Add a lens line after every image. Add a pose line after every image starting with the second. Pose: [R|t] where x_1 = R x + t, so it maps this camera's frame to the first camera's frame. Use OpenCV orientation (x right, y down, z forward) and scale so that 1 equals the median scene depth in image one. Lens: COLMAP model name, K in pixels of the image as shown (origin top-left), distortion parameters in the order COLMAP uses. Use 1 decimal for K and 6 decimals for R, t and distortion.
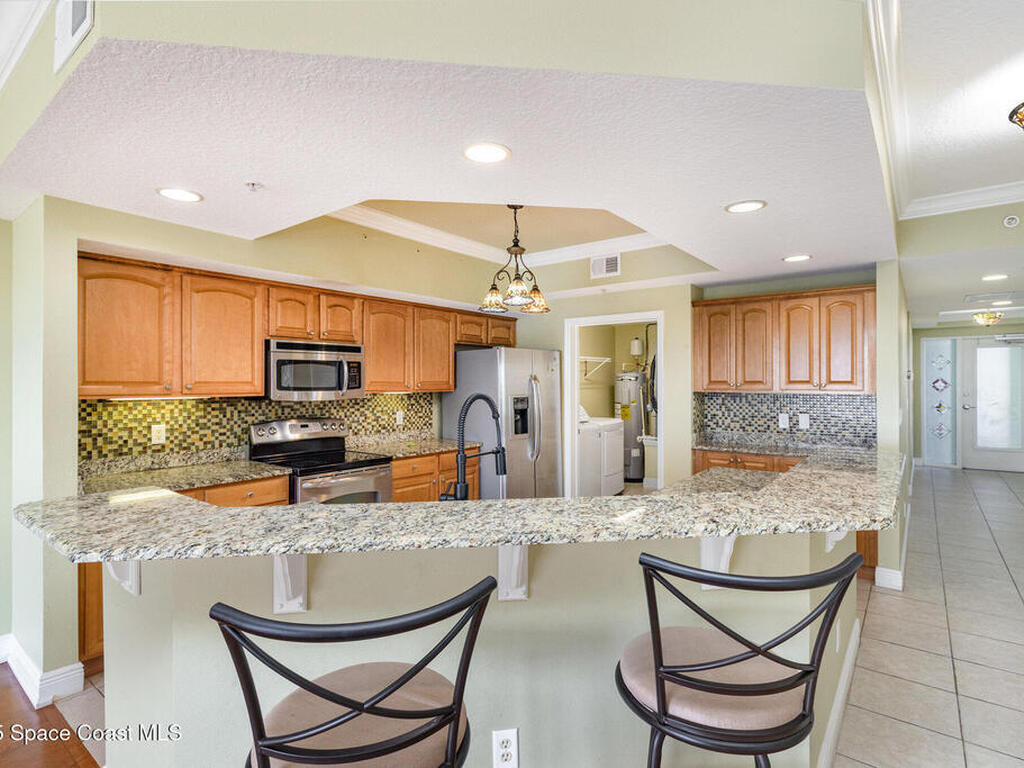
lens RADIAL K [[531.5, 0, 509.9], [0, 531.5, 385.6], [0, 0, 1]] dist [0.000318, 0.000160]
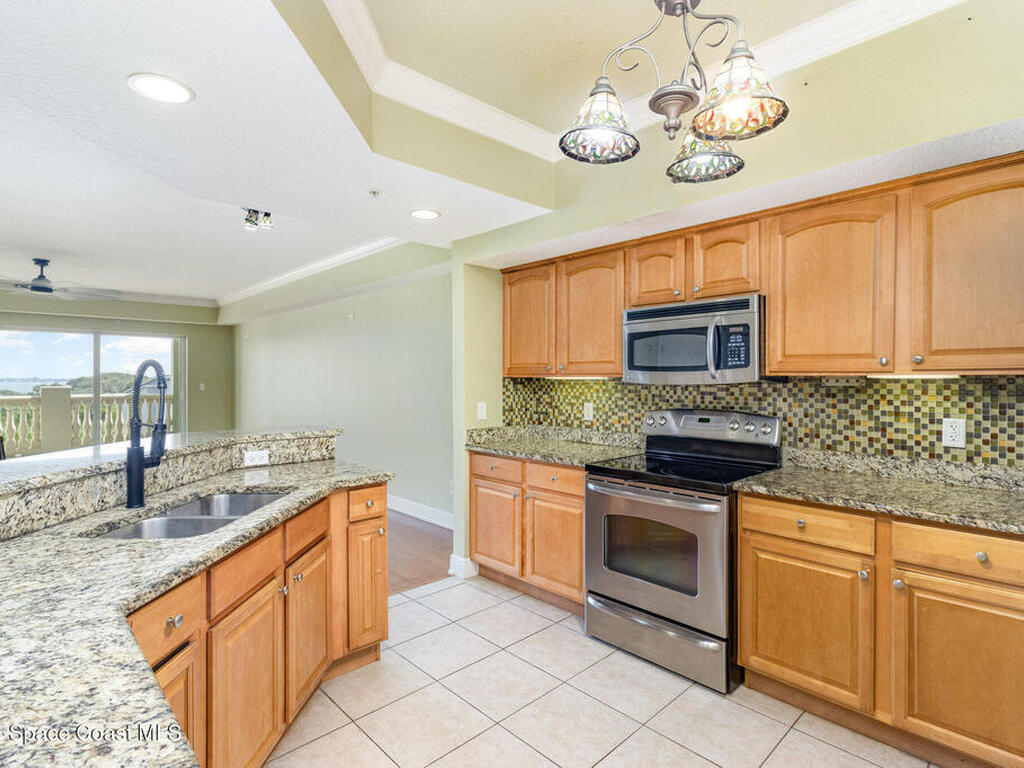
lens RADIAL K [[531.5, 0, 509.9], [0, 531.5, 385.6], [0, 0, 1]] dist [0.000318, 0.000160]
pose [[-0.154761, 0.014493, -0.987846, 0.408720], [-0.004643, 0.999871, 0.015397, 0.020388], [0.987941, 0.006969, -0.154674, 0.930595]]
